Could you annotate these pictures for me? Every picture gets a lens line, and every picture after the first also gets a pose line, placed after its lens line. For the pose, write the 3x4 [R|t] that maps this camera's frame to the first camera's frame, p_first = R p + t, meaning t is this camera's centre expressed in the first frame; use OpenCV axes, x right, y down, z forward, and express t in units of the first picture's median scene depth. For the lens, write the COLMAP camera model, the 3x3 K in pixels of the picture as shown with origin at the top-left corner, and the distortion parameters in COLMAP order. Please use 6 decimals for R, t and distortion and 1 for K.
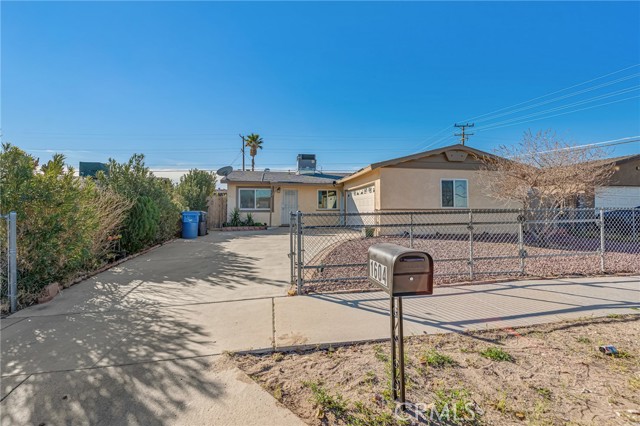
lens RADIAL K [[283.0, 0, 332.3], [0, 283.0, 212.7], [0, 0, 1]] dist [0.001237, 0.000114]
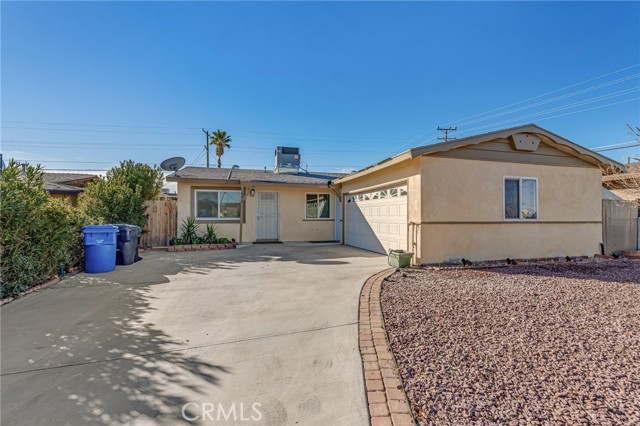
lens RADIAL K [[272.5, 0, 322.6], [0, 272.5, 219.7], [0, 0, 1]] dist [0.000833, 0.000061]
pose [[0.996595, 0.001933, 0.082431, -0.069863], [-0.002397, 0.999982, 0.005534, -0.015451], [-0.082418, -0.005713, 0.996581, 0.300504]]
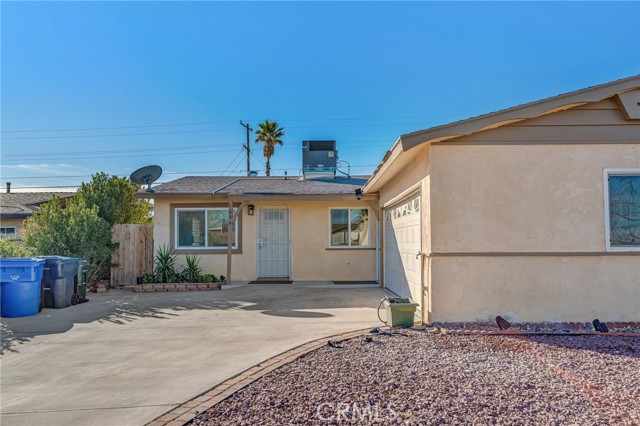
lens RADIAL K [[420.1, 0, 342.6], [0, 420.1, 234.9], [0, 0, 1]] dist [0.024796, -0.000236]
pose [[0.982840, -0.007716, -0.184297, 0.113341], [0.003565, 0.999733, -0.022840, -0.018345], [0.184424, 0.021791, 0.982605, 0.302986]]
